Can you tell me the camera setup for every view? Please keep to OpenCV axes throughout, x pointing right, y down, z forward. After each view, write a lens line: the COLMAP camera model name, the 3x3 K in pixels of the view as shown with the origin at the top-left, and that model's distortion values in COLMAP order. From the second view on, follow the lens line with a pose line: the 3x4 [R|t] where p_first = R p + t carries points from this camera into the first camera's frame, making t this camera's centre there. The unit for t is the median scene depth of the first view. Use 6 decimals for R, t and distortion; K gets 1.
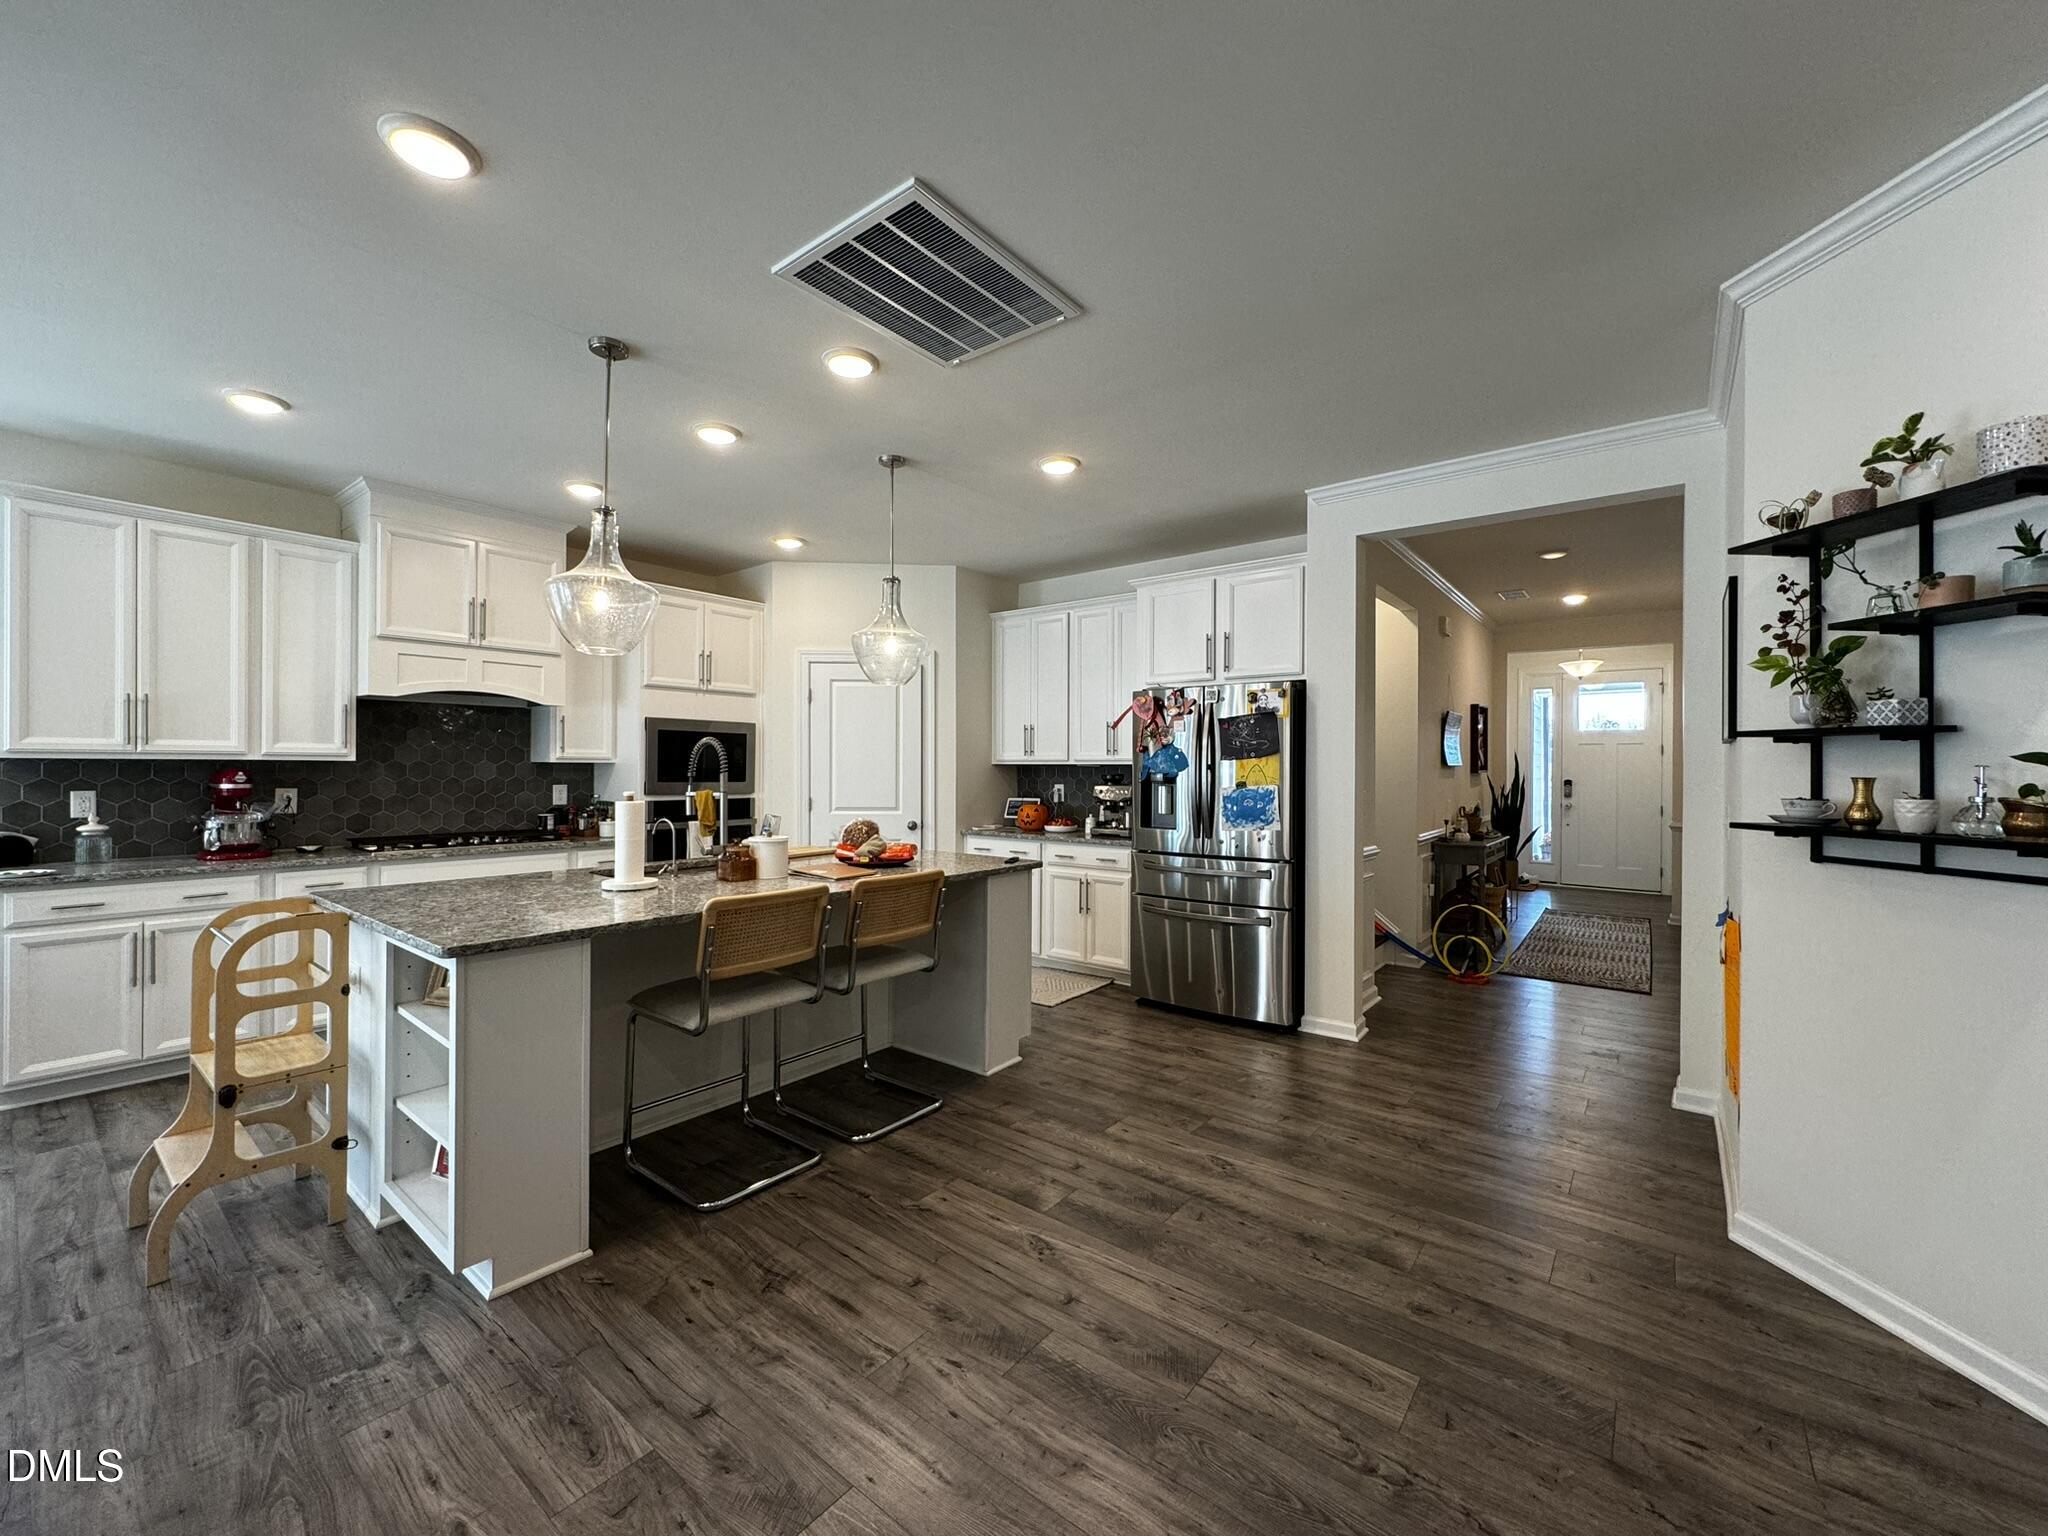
lens RADIAL K [[814.0, 0, 1023.9], [0, 814.0, 767.0], [0, 0, 1]] dist [-0.000915, -0.000500]
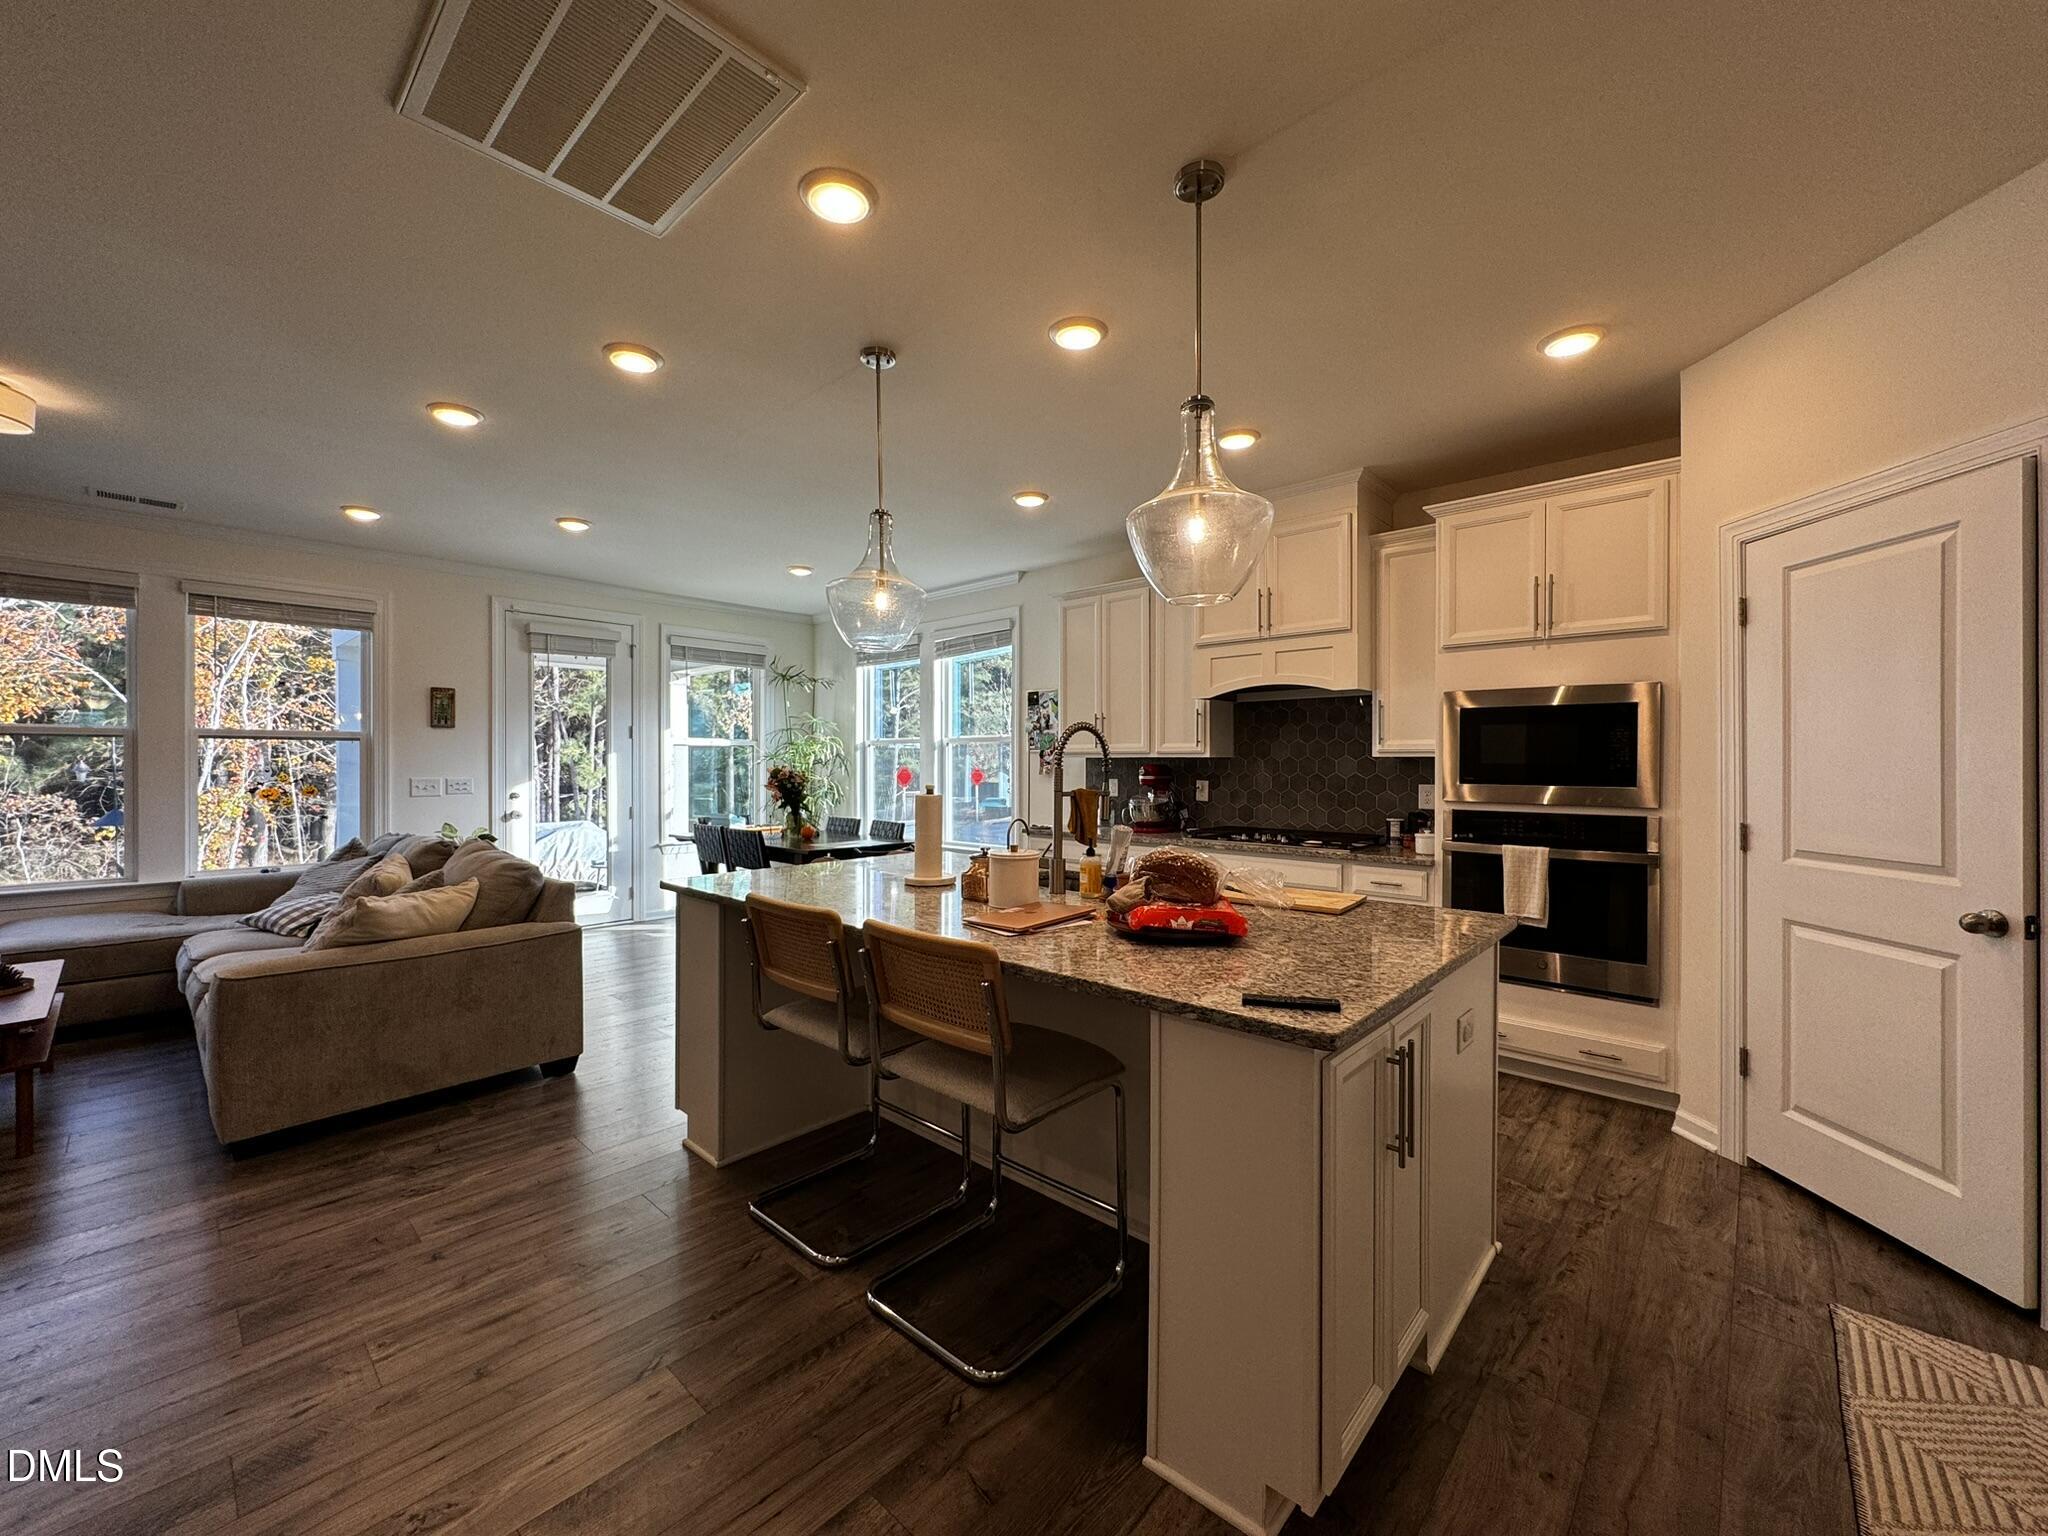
lens RADIAL K [[814.0, 0, 1021.9], [0, 814.0, 766.3], [0, 0, 1]] dist [-0.000915, -0.000500]
pose [[-0.073807, -0.000831, -0.997272, 0.335327], [-0.001990, 0.999998, -0.000686, 0.006262], [0.997271, 0.001934, -0.073808, 0.823502]]
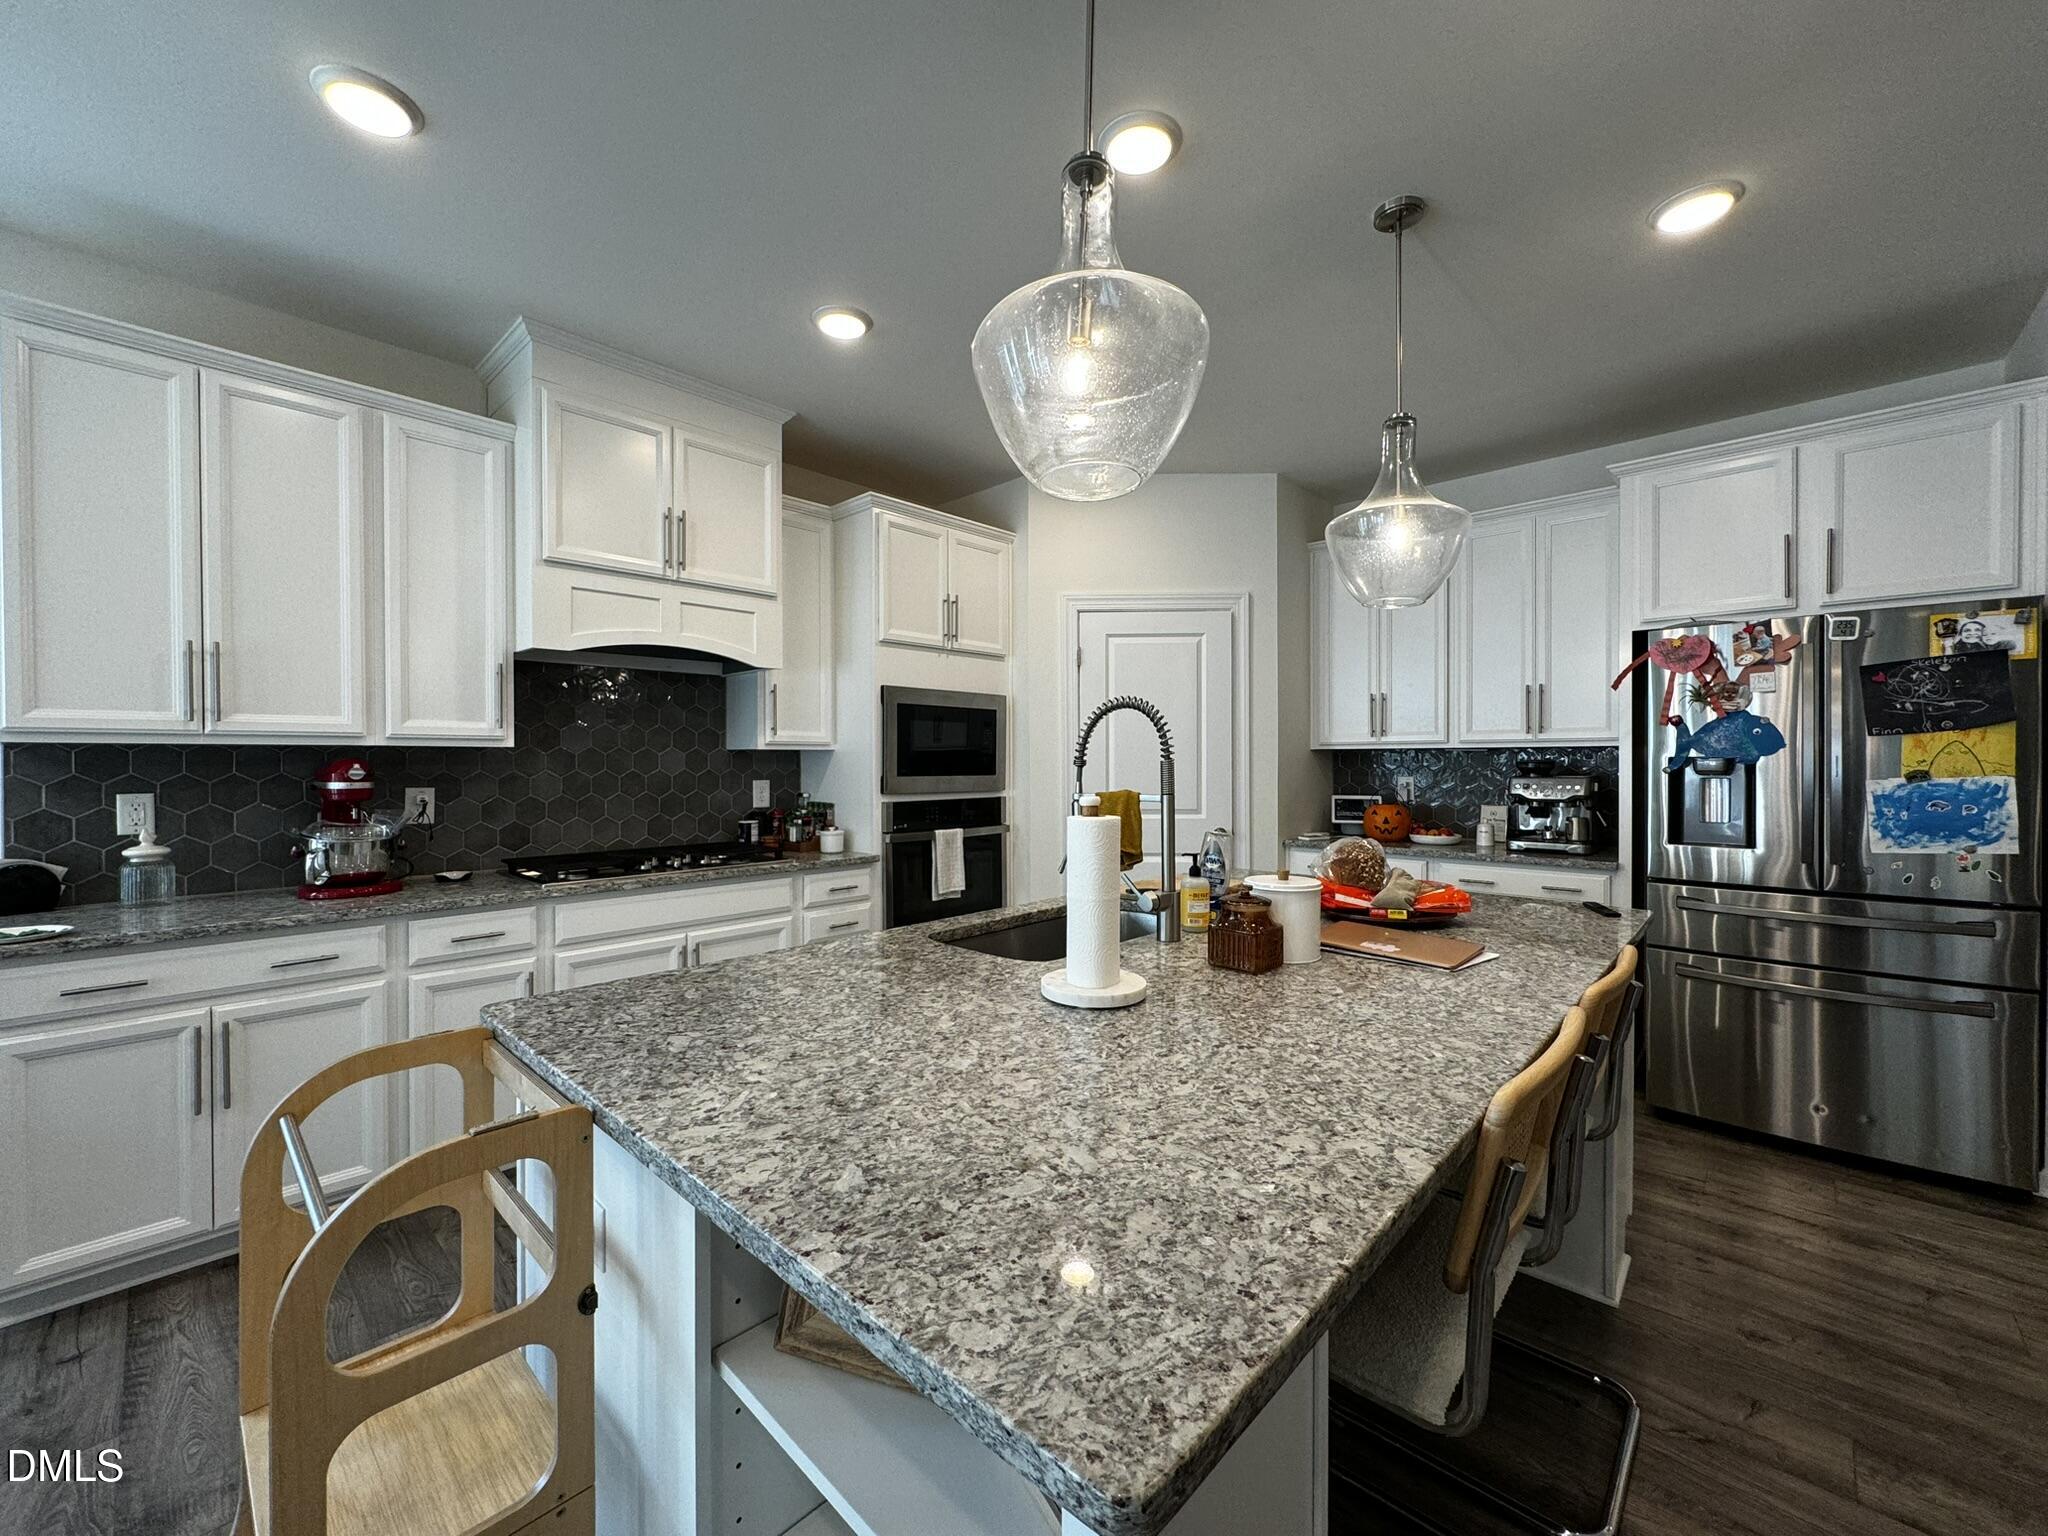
lens RADIAL K [[814.0, 0, 1022.8], [0, 814.0, 767.3], [0, 0, 1]] dist [-0.000915, -0.000500]
pose [[0.995938, -0.005642, -0.089860, -0.335287], [0.006516, 0.999934, 0.009432, 0.005721], [0.089801, -0.009979, 0.995910, 0.358516]]
